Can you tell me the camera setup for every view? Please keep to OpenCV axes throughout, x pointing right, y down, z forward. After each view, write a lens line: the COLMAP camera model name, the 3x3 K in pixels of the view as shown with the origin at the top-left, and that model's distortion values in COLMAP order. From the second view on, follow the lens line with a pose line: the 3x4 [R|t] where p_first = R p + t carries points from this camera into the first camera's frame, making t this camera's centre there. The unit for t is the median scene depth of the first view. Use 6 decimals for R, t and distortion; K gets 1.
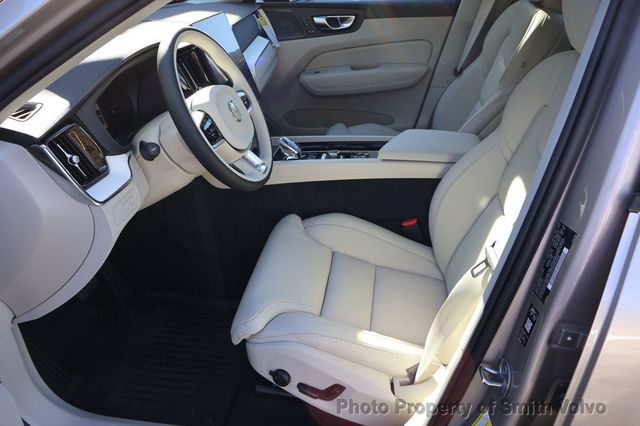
lens RADIAL K [[545.6, 0, 320.0], [0, 545.6, 213.0], [0, 0, 1]] dist [0.076211, 0.003311]
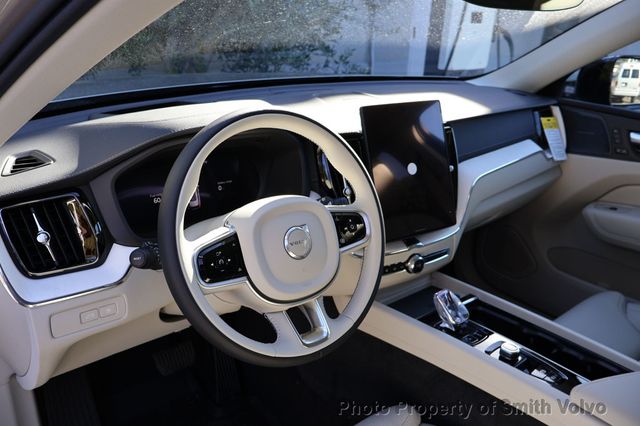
lens RADIAL K [[545.6, 0, 320.0], [0, 545.6, 213.0], [0, 0, 1]] dist [0.076211, 0.003311]
pose [[0.751276, 0.308184, -0.583616, 0.129547], [-0.375245, 0.926904, 0.006415, -0.125801], [0.542932, 0.214179, 0.812005, 0.261213]]
